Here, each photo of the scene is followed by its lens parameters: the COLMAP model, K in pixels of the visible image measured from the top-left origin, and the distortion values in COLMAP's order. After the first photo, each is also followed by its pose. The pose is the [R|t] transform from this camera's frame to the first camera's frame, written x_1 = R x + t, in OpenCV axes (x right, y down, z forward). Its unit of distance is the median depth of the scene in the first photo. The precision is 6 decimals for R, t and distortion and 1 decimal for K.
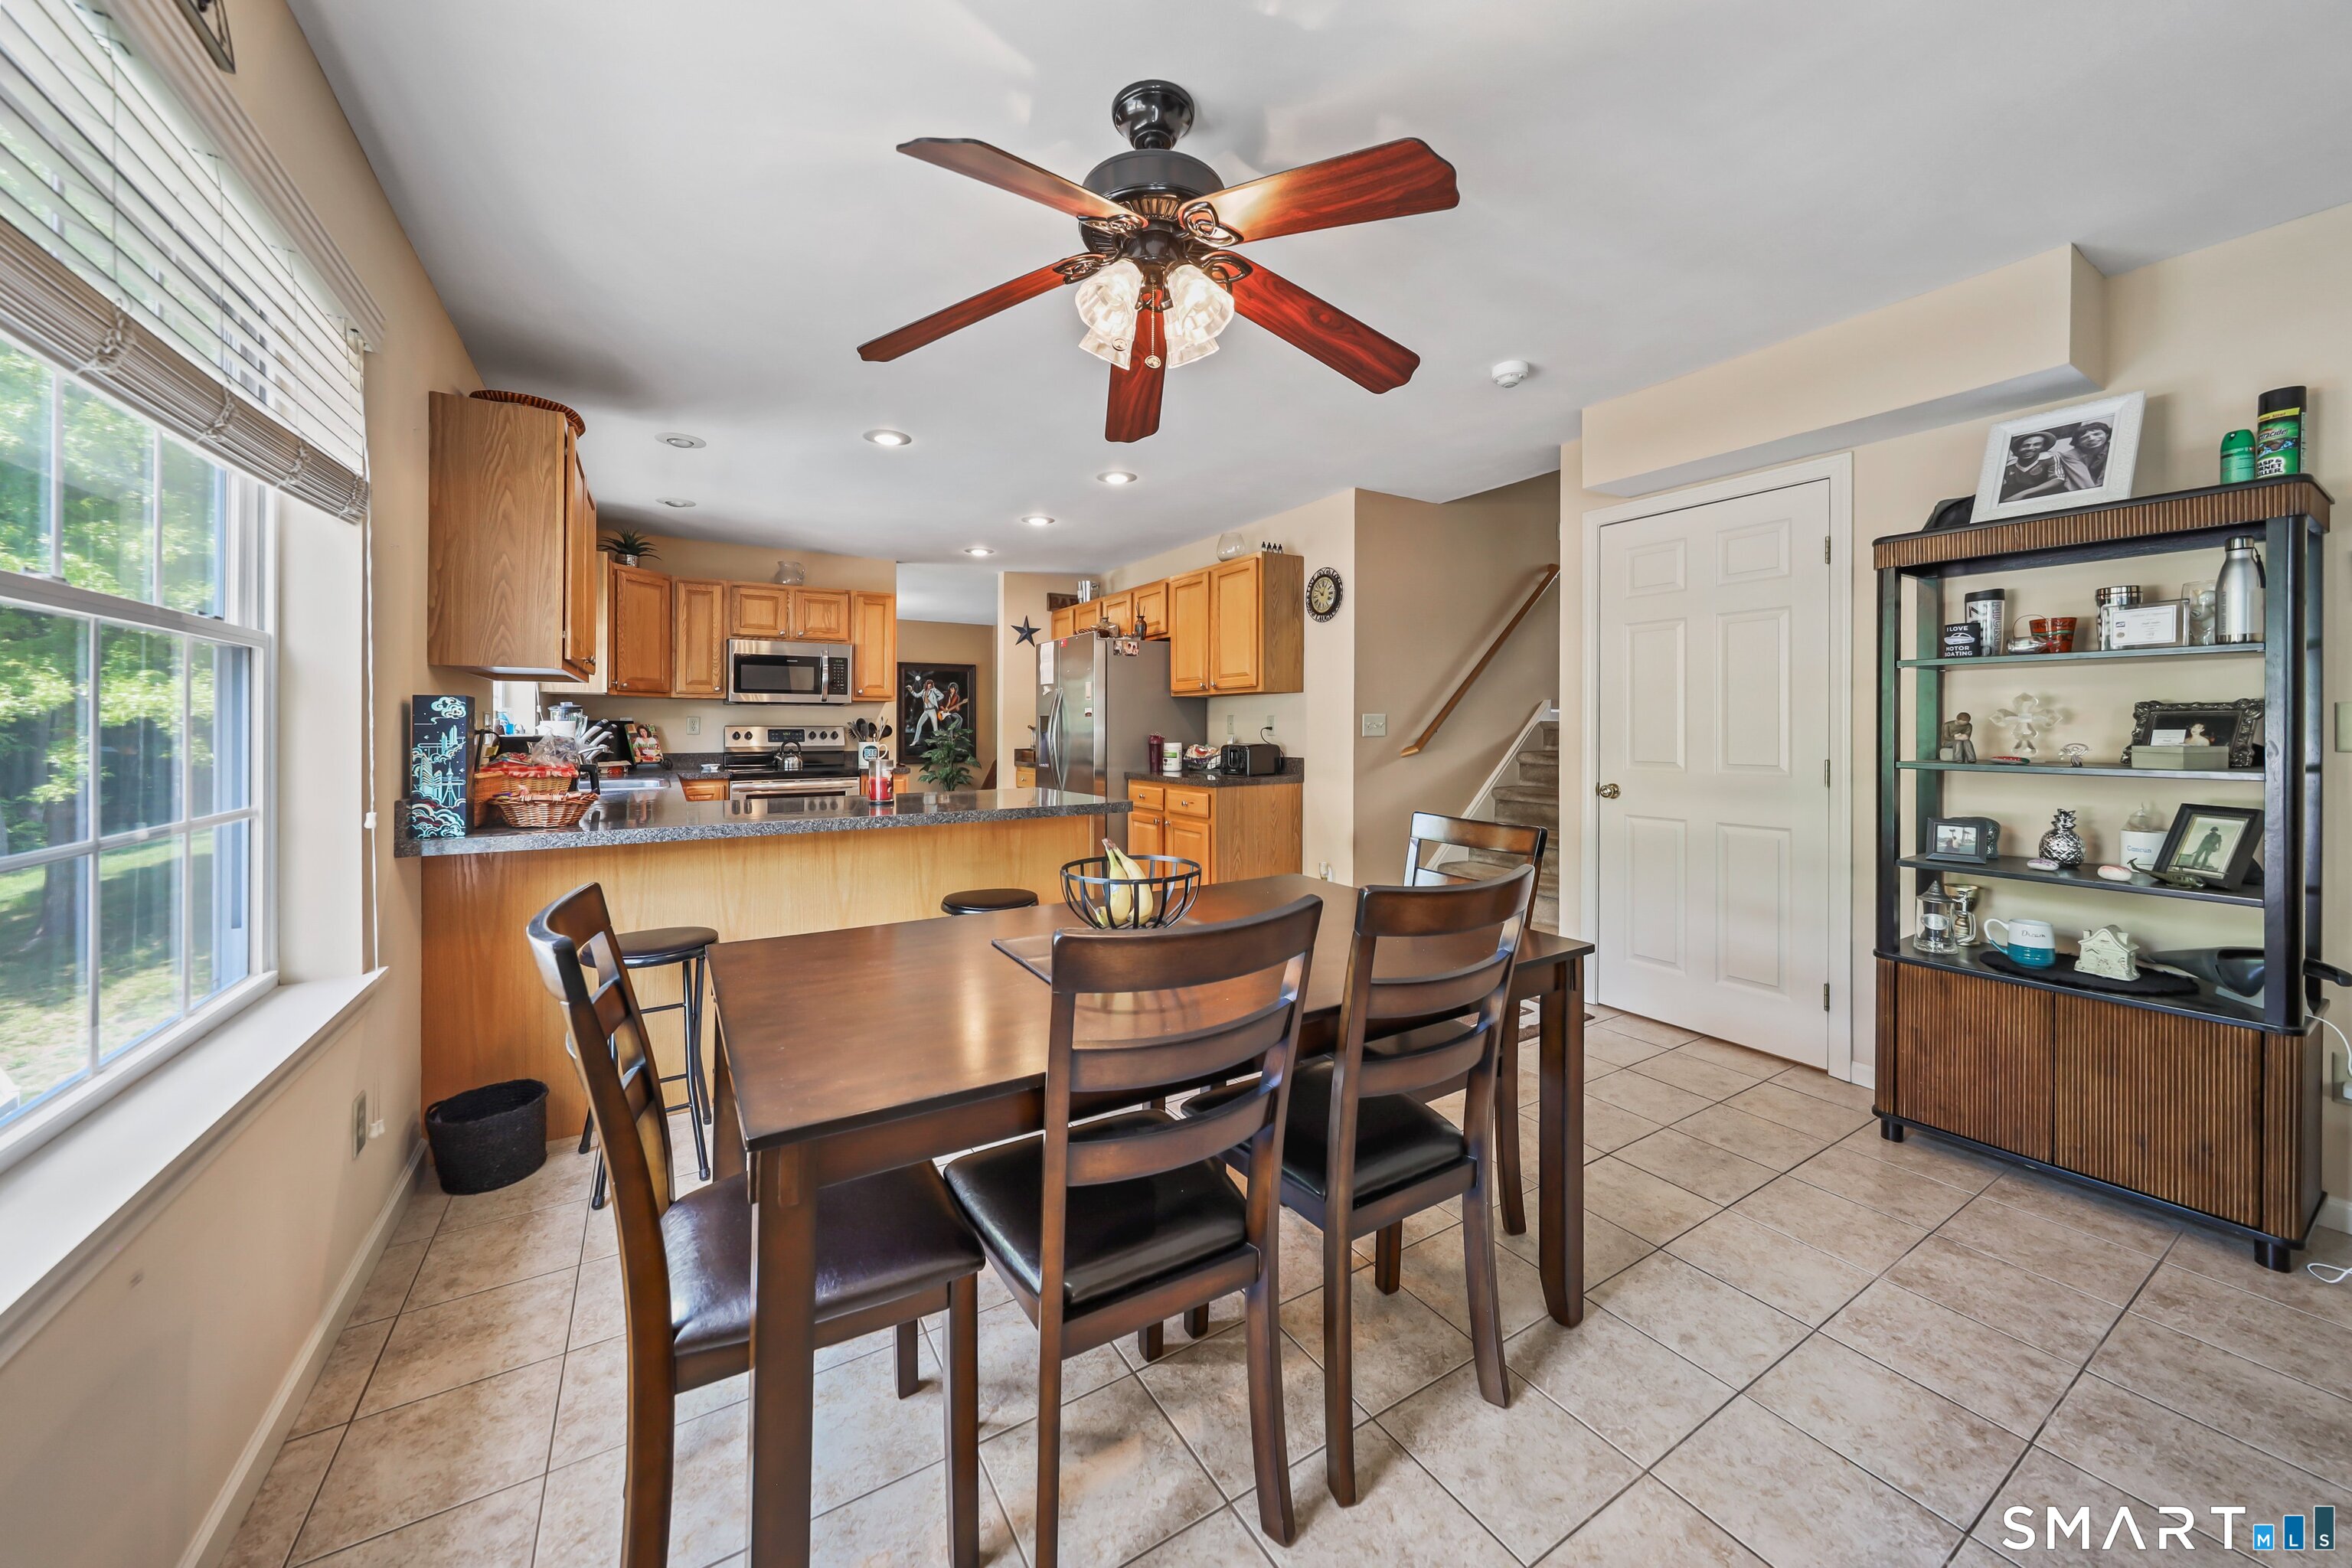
lens RADIAL K [[818.8, 0, 1150.8], [0, 818.8, 729.9], [0, 0, 1]] dist [-0.000368, 0.000000]
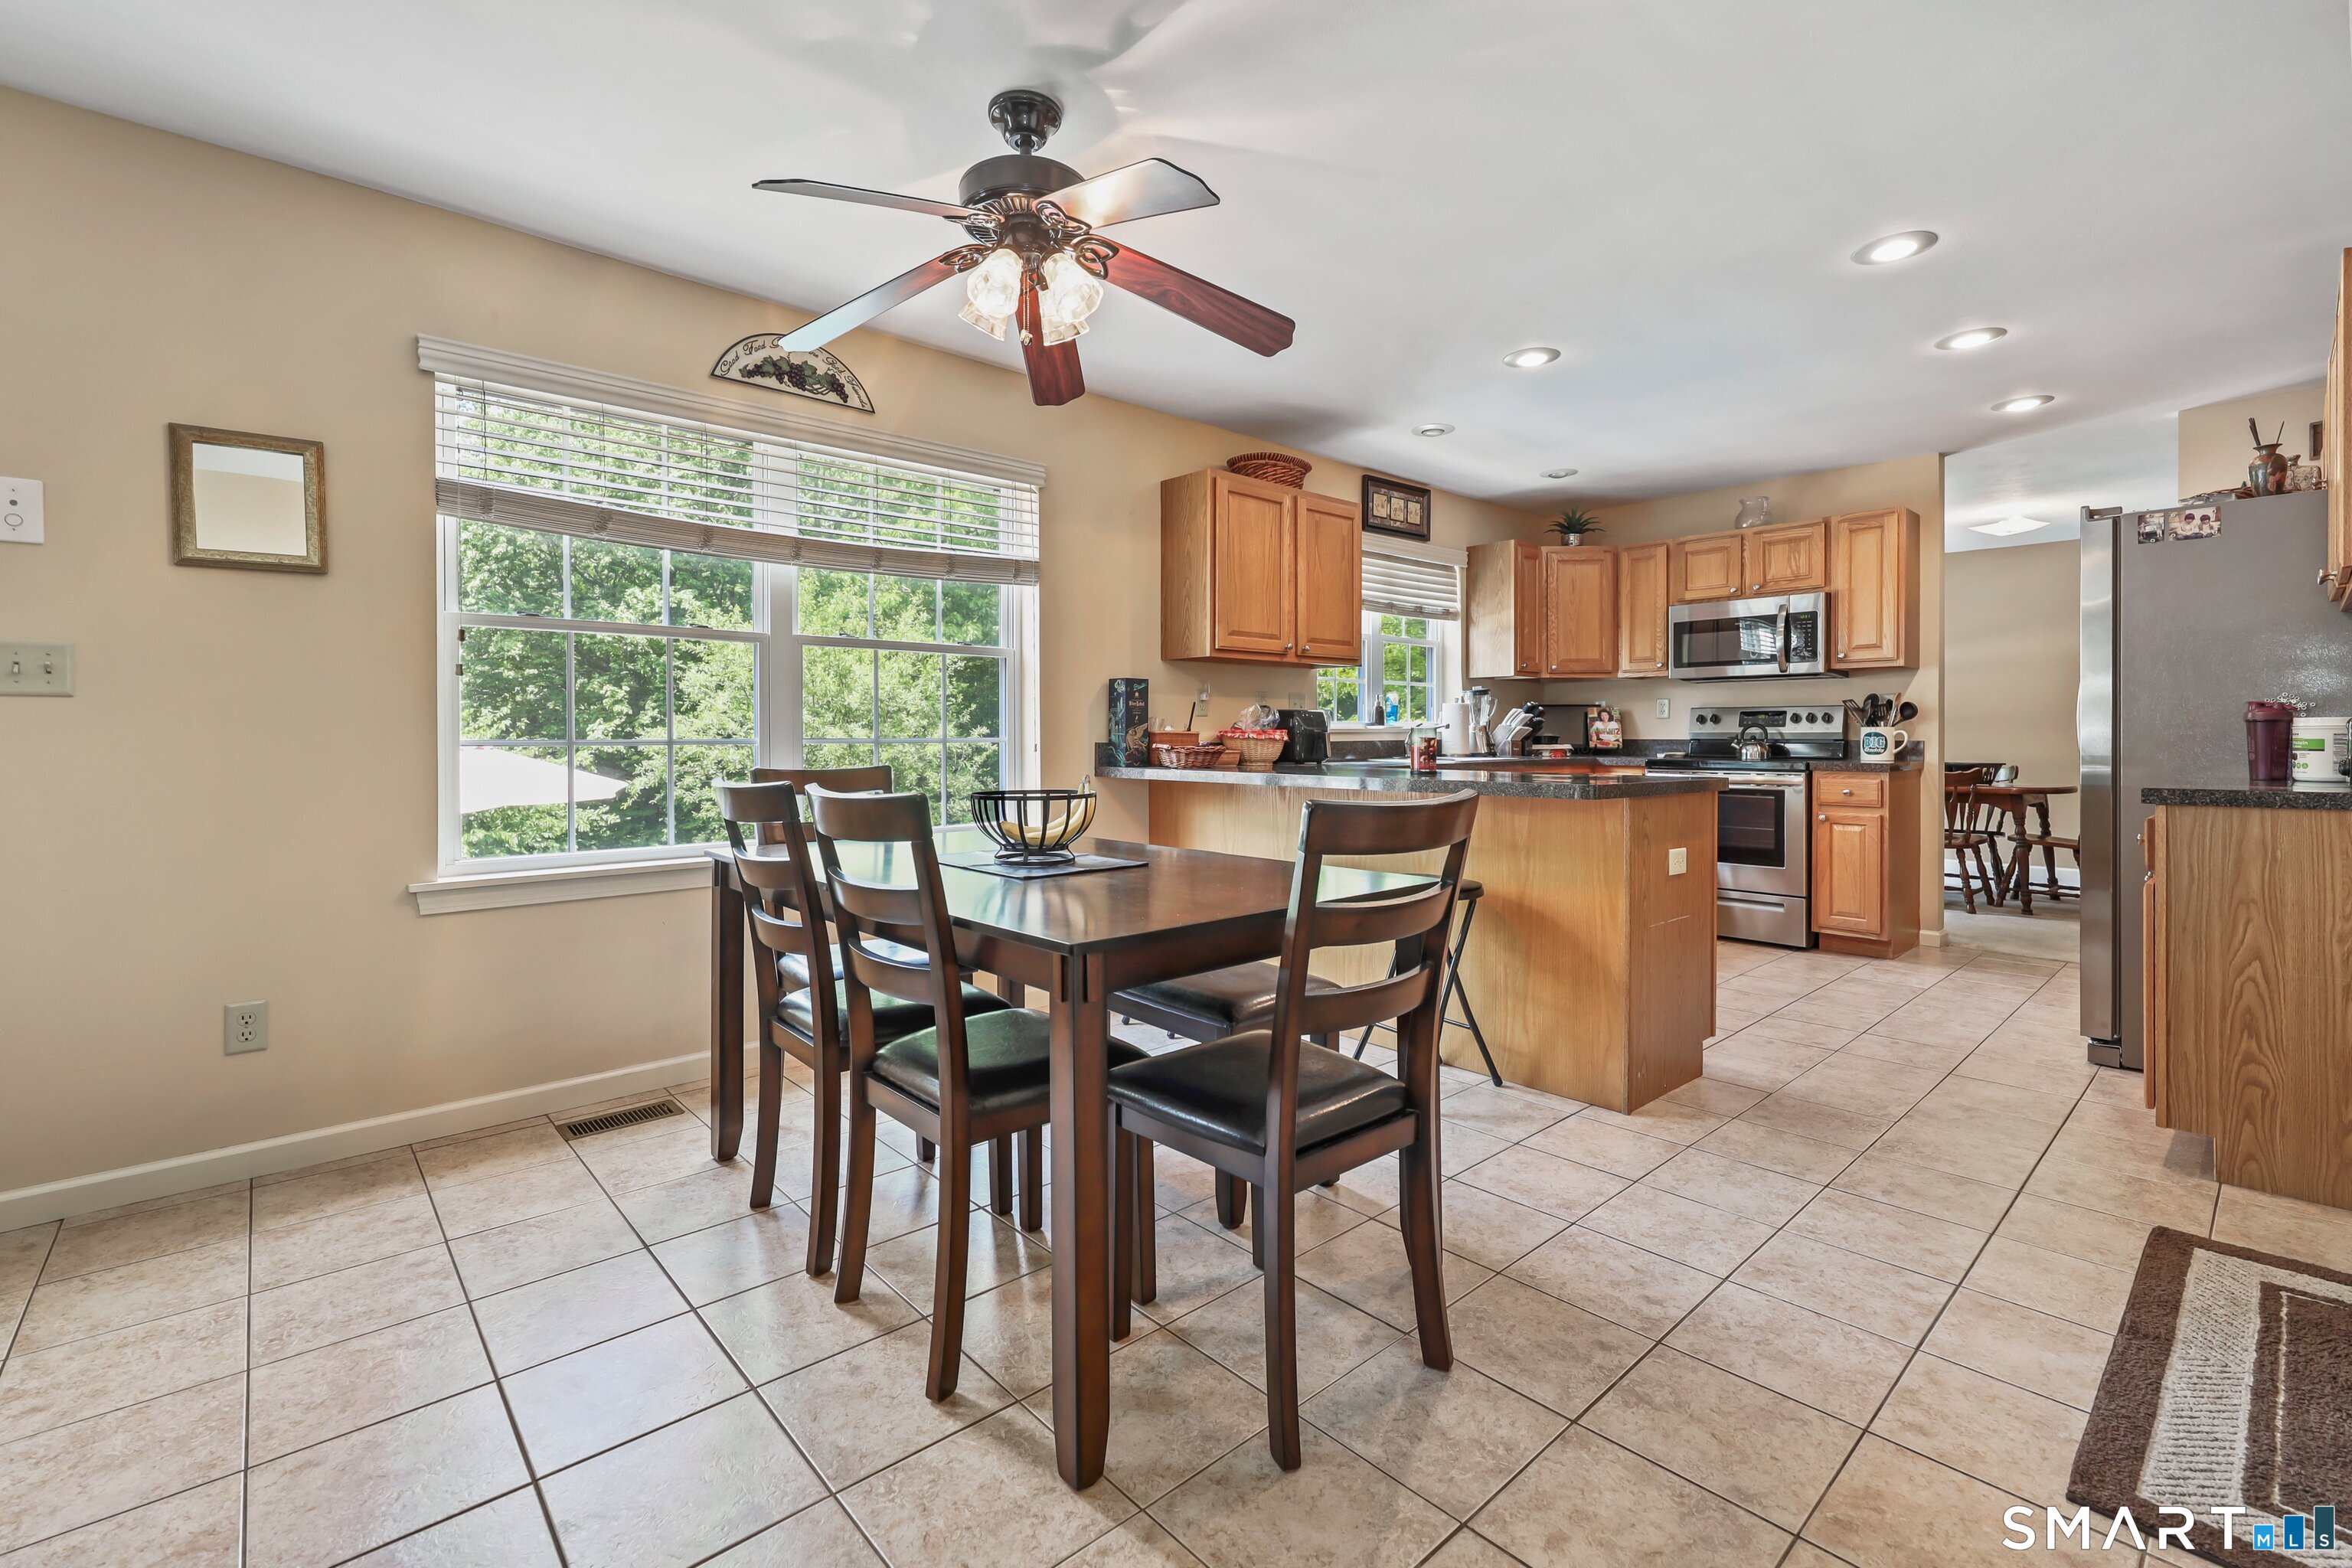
lens RADIAL K [[1014.0, 0, 1187.5], [0, 1014.0, 738.8], [0, 0, 1]] dist [-0.002534, 0.001529]
pose [[0.203120, 0.002564, -0.979150, 0.417735], [-0.002468, 0.999995, 0.002107, 0.026765], [0.979151, 0.001989, 0.203126, 0.279485]]
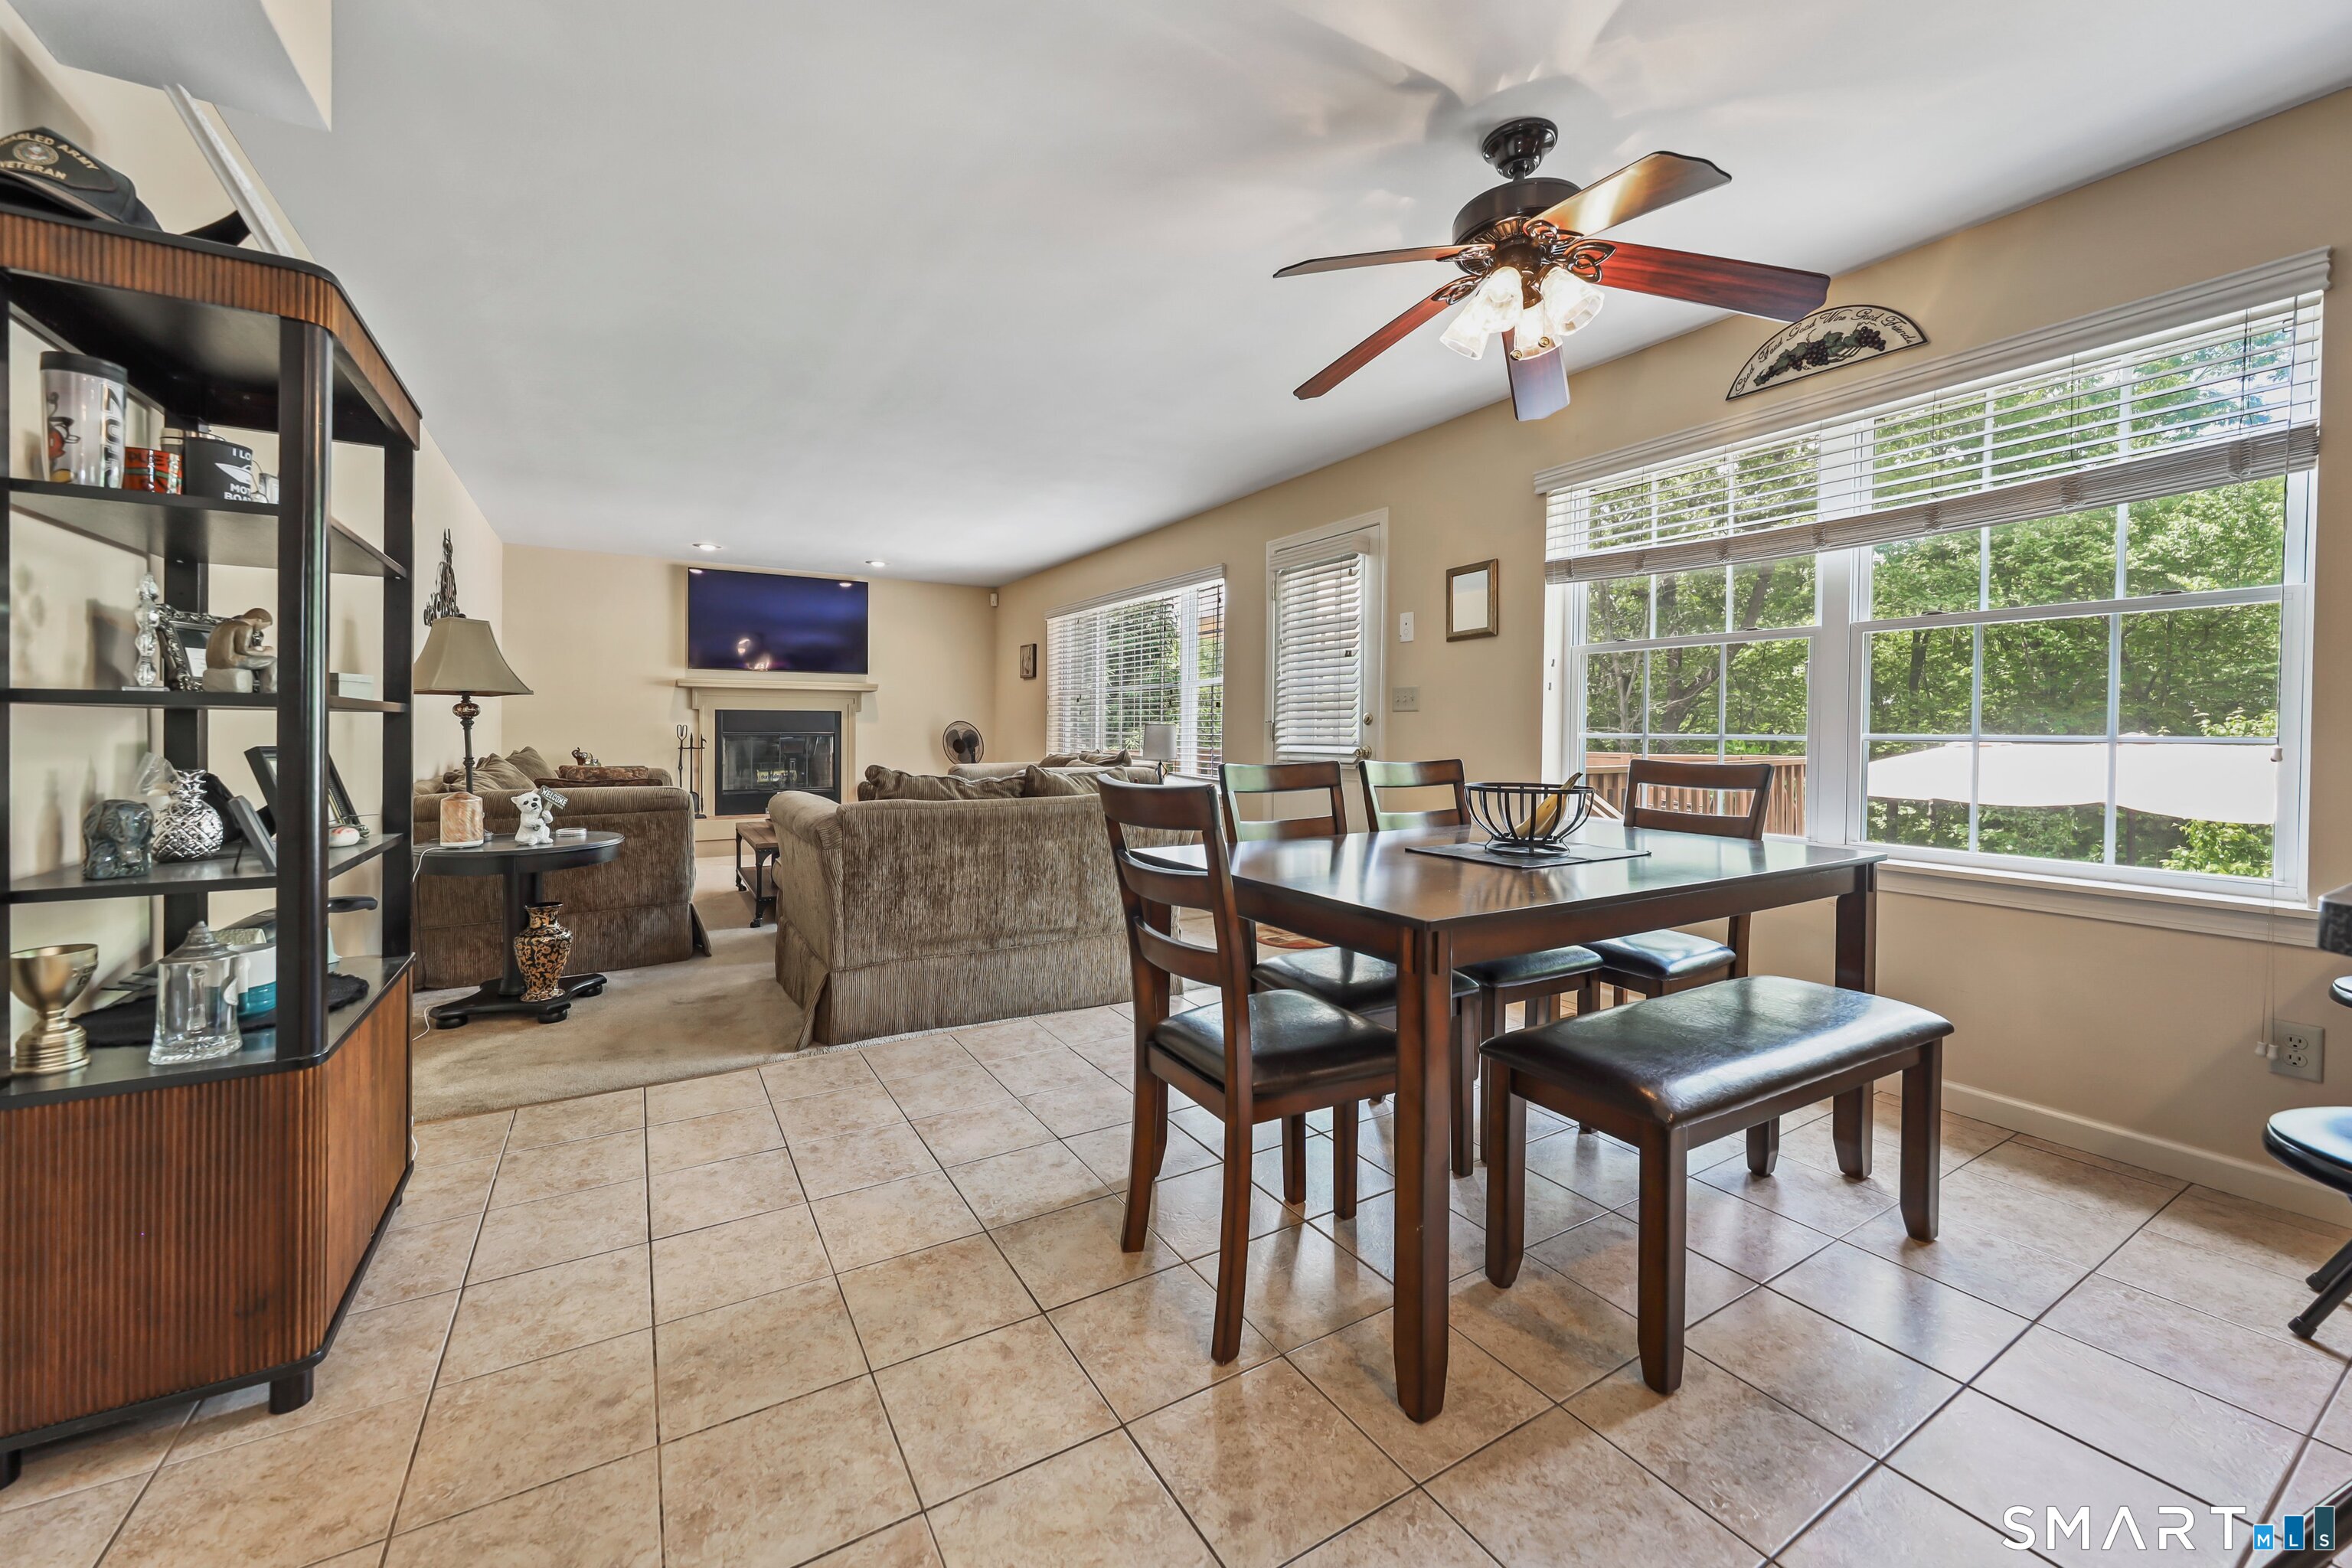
lens RADIAL K [[888.6, 0, 1130.5], [0, 888.6, 733.3], [0, 0, 1]] dist [-0.004845, 0.000089]
pose [[-0.999809, -0.004266, 0.019093, 0.155145], [-0.004100, 0.999953, 0.008758, 0.024880], [-0.019129, 0.008678, -0.999779, 0.688848]]
